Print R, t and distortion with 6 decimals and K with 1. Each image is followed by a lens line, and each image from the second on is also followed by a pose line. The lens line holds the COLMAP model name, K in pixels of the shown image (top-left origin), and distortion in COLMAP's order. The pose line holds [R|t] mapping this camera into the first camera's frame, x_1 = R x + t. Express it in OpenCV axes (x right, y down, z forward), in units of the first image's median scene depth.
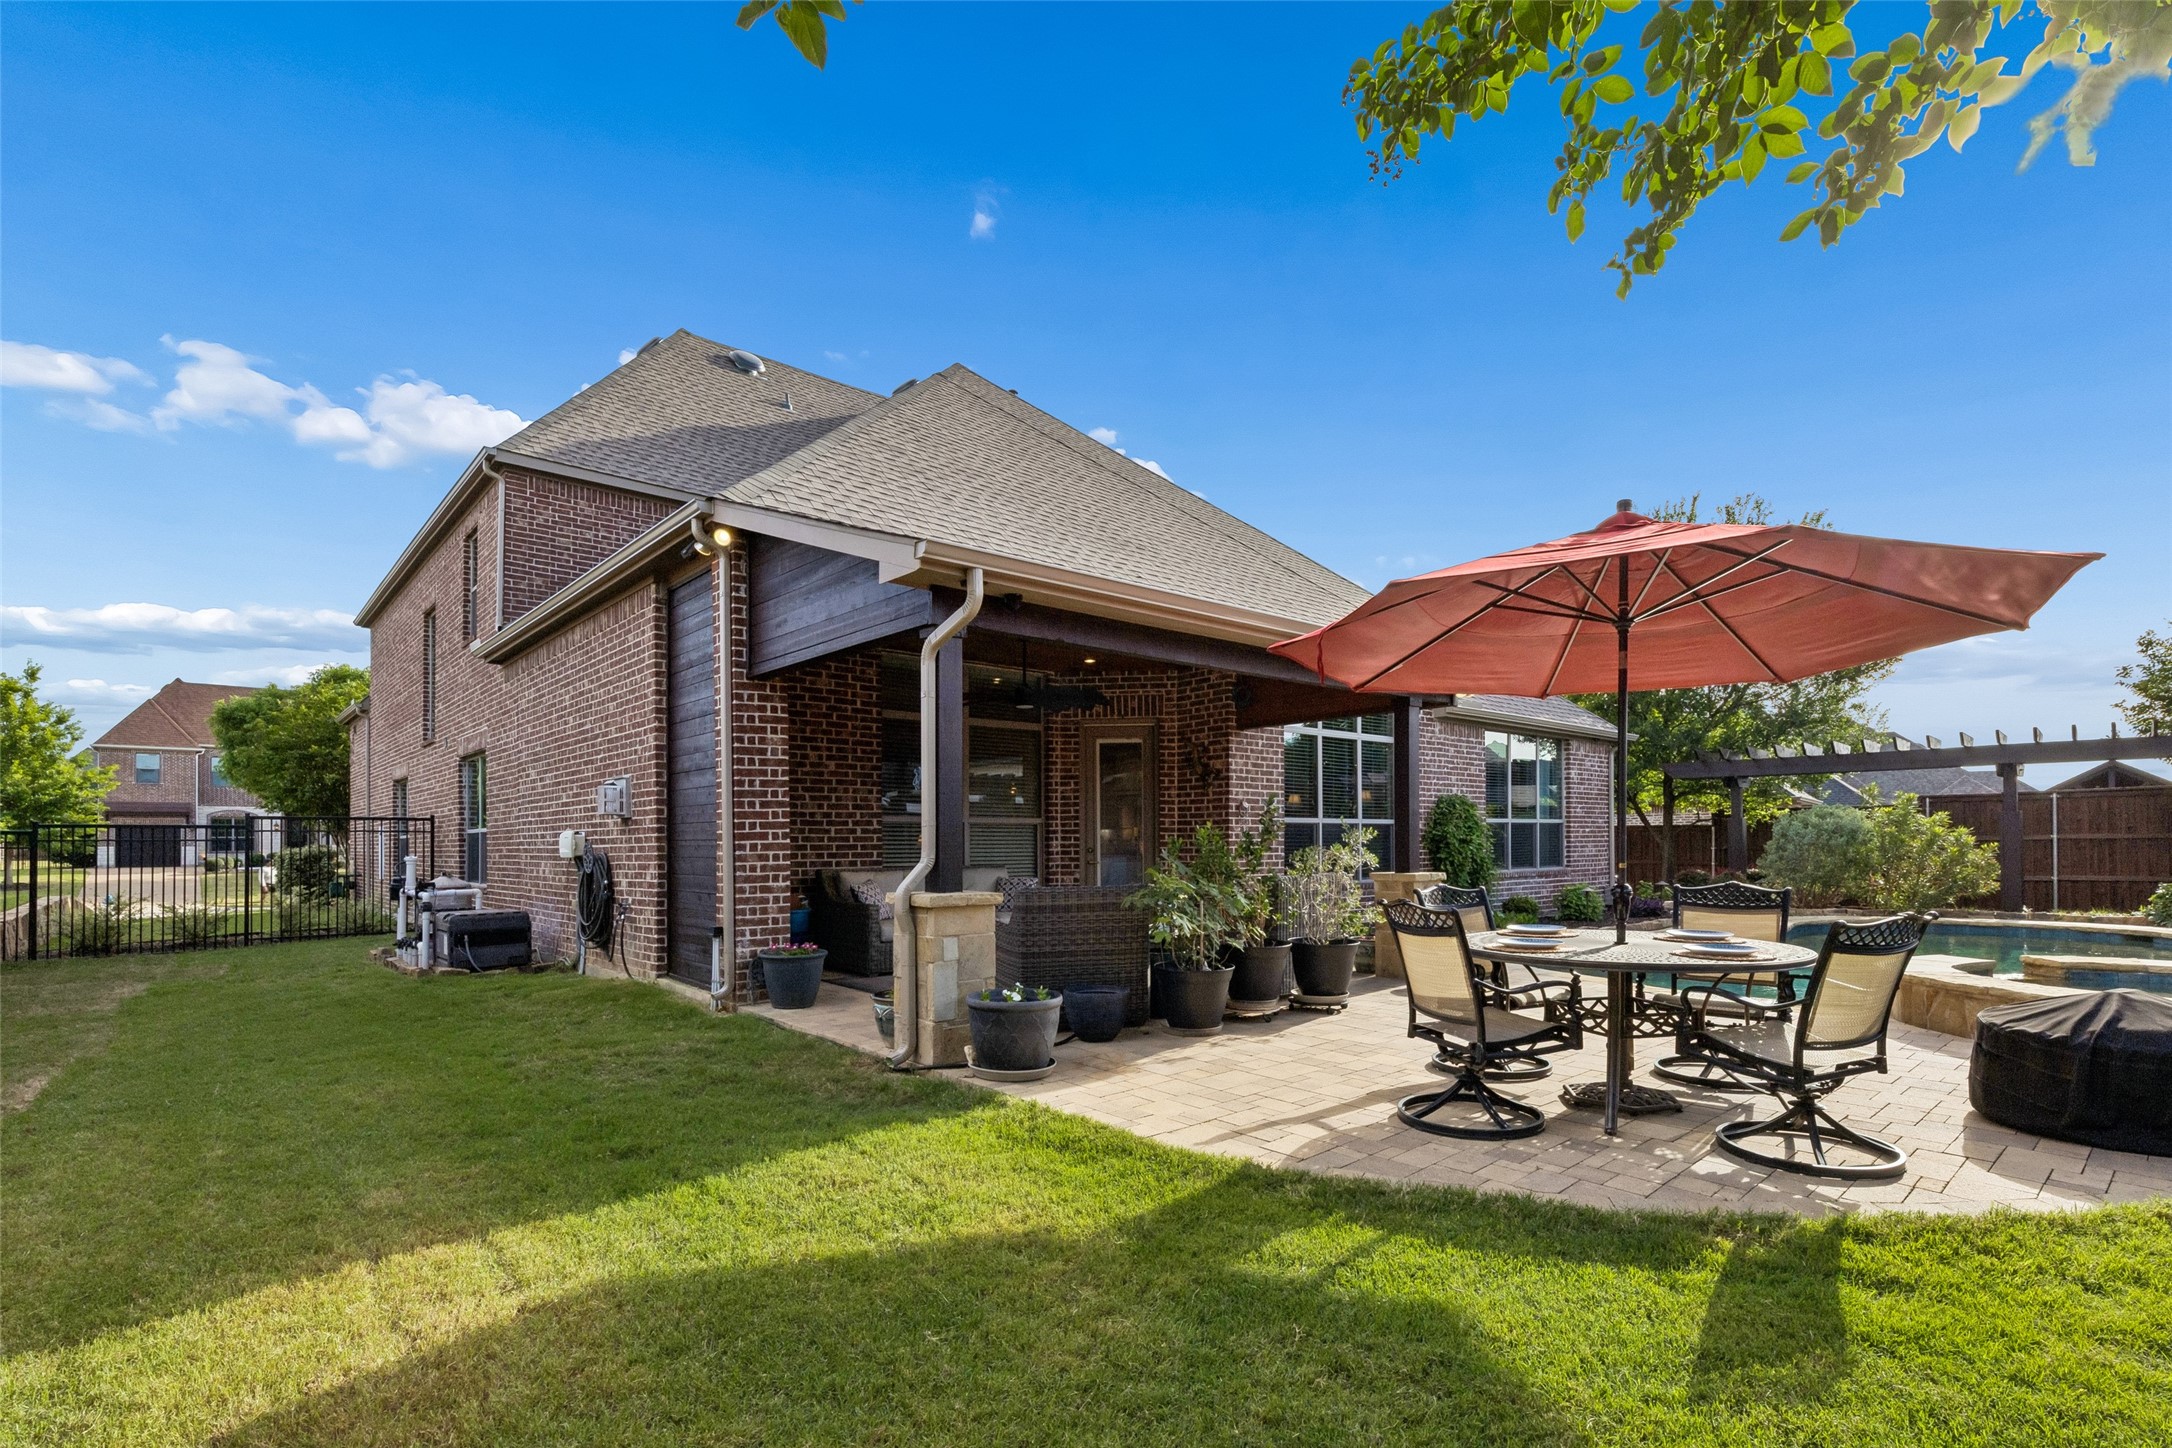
lens RADIAL K [[1033.3, 0, 1089.6], [0, 1033.3, 840.9], [0, 0, 1]] dist [-0.001772, -0.000457]
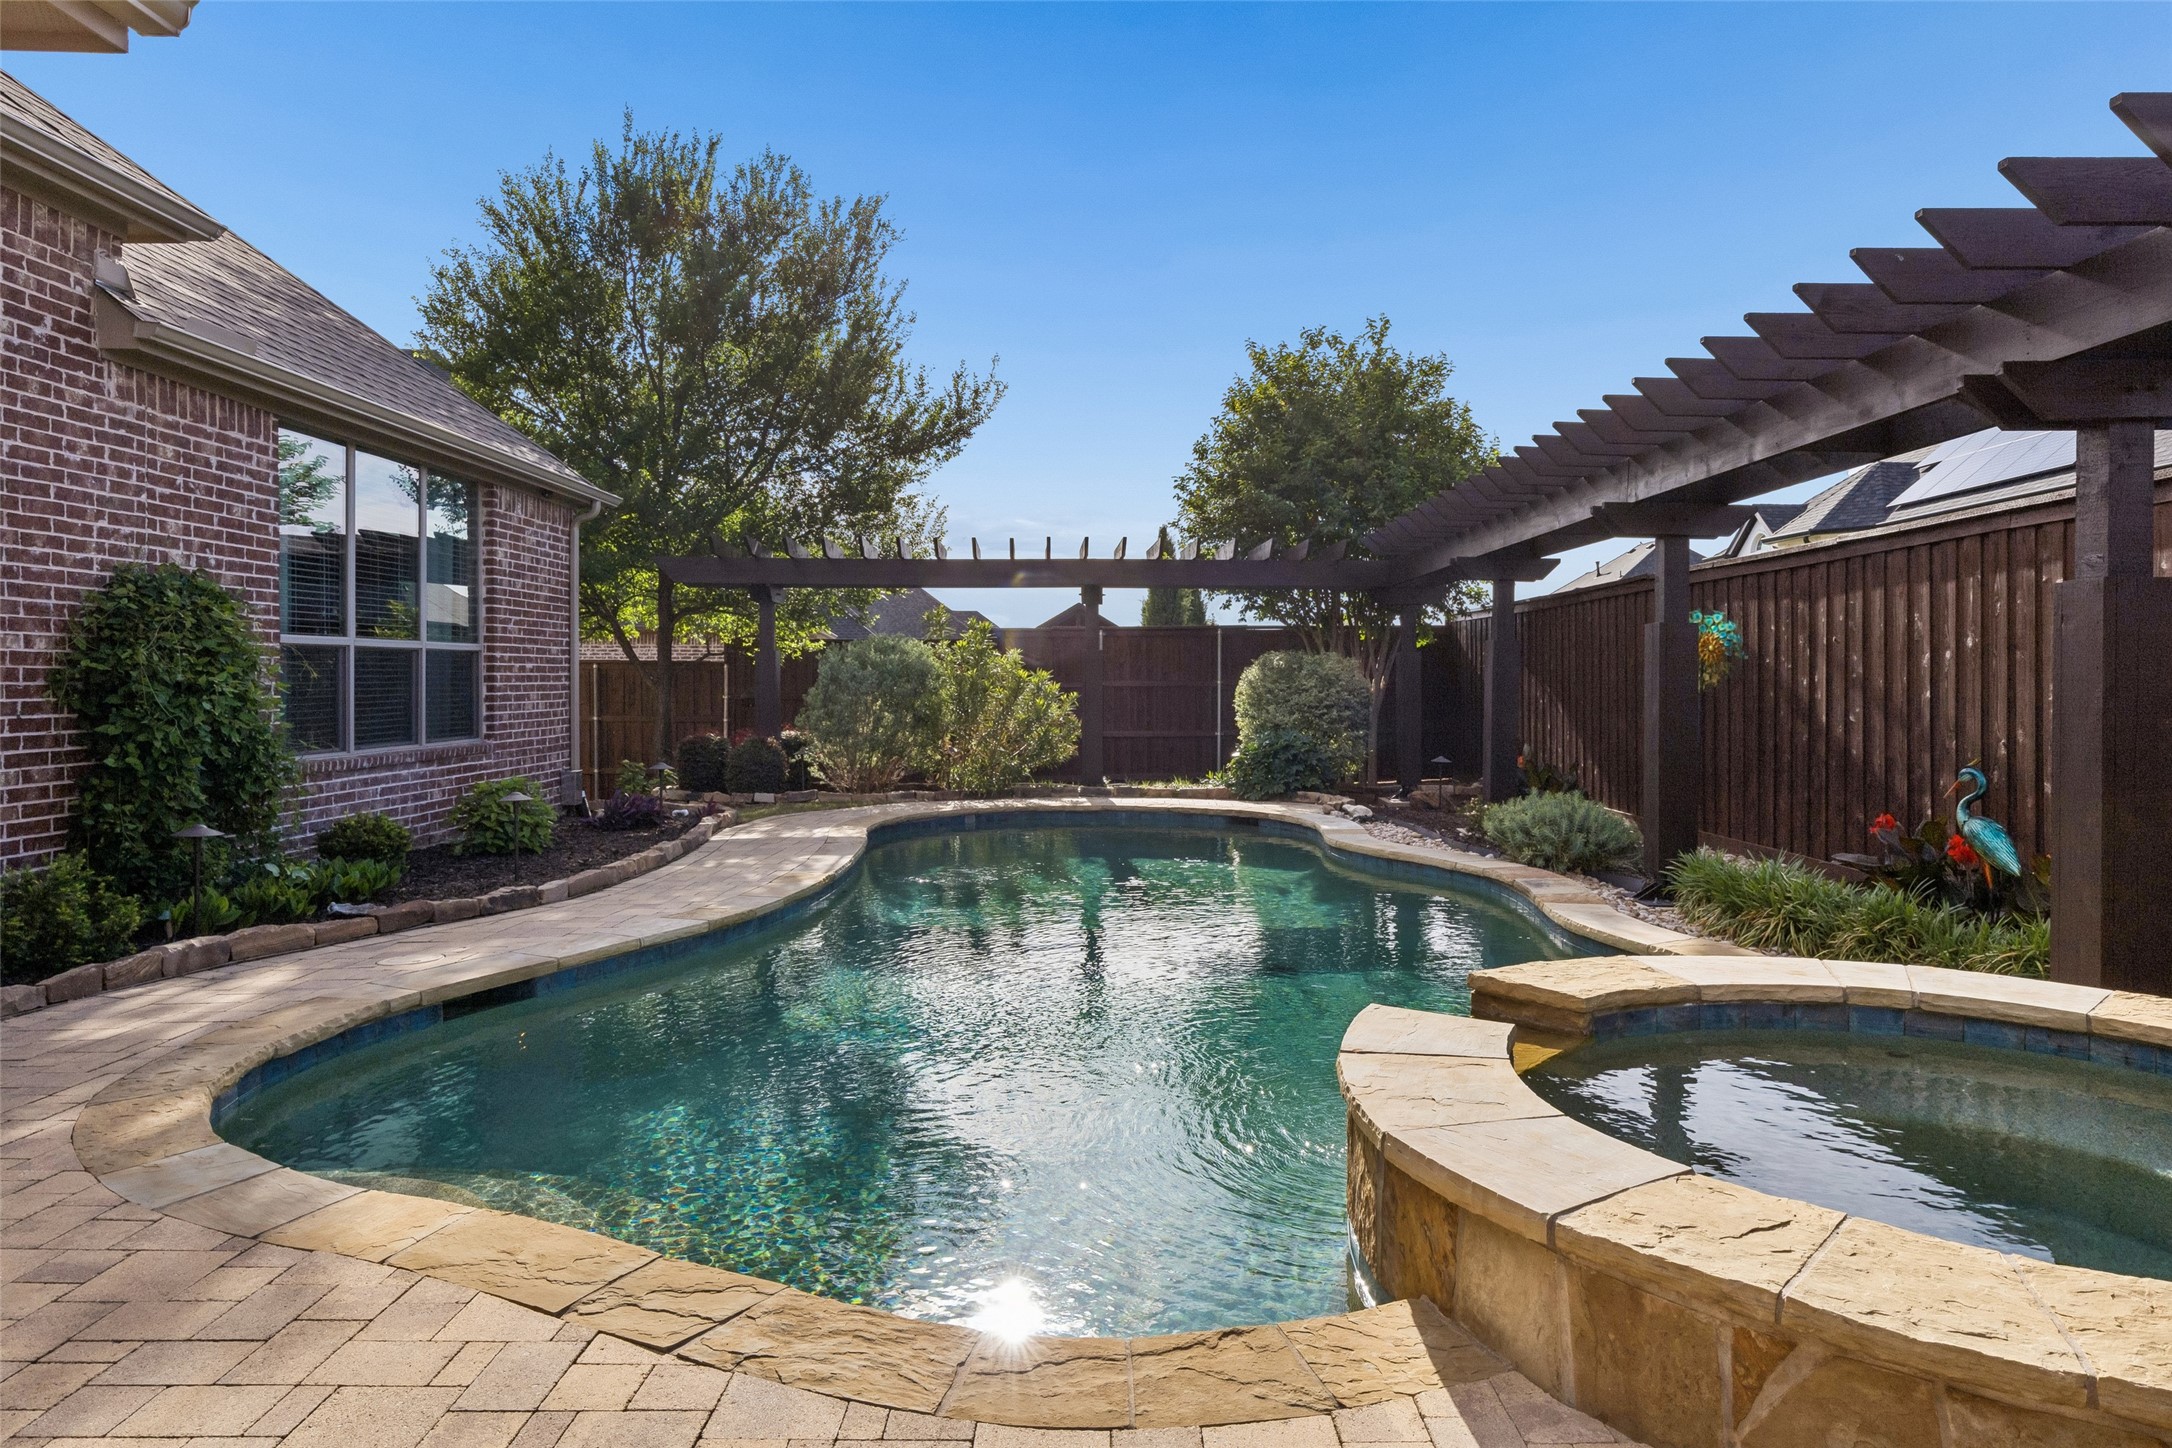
lens RADIAL K [[1292.0, 0, 1090.1], [0, 1292.0, 696.3], [0, 0, 1]] dist [-0.000924, 0.000044]
pose [[0.668122, -0.000992, 0.744051, 0.185085], [-0.008813, 0.999918, 0.009246, -0.003494], [-0.744000, -0.012735, 0.668059, 0.351857]]
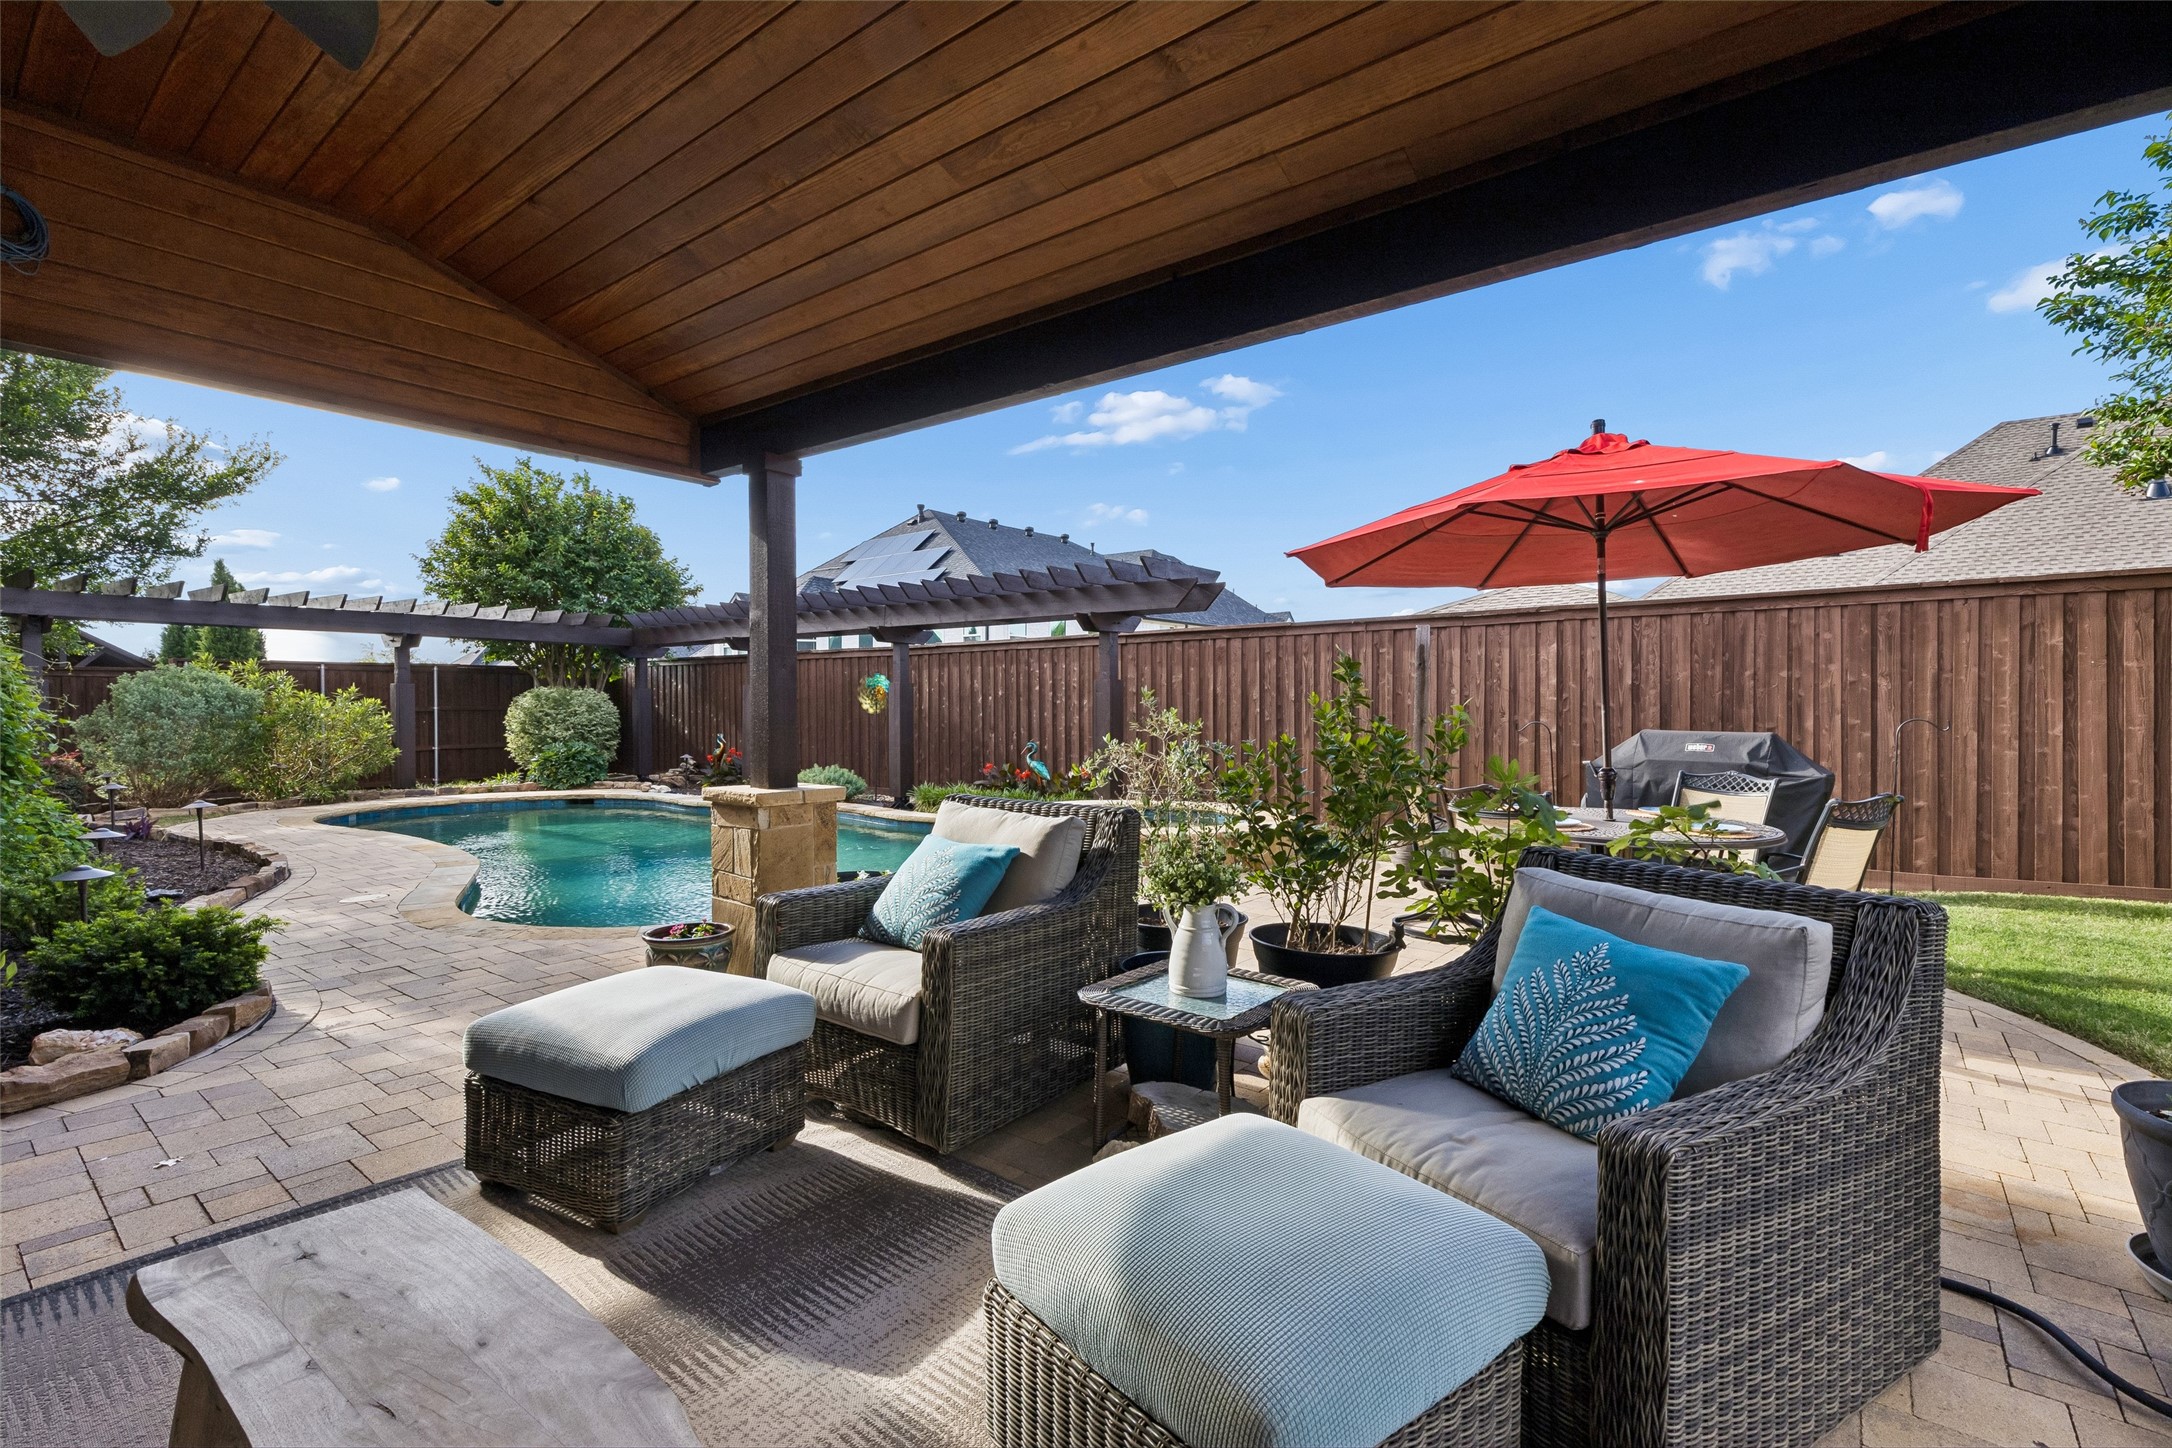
lens RADIAL K [[1014.7, 0, 1086.0], [0, 1014.7, 724.0], [0, 0, 1]] dist [0.000201, -0.000010]
pose [[-0.169033, -0.012639, 0.985529, -0.146945], [-0.006231, 0.999911, 0.011755, -0.005642], [-0.985591, -0.004154, -0.169097, 0.500690]]
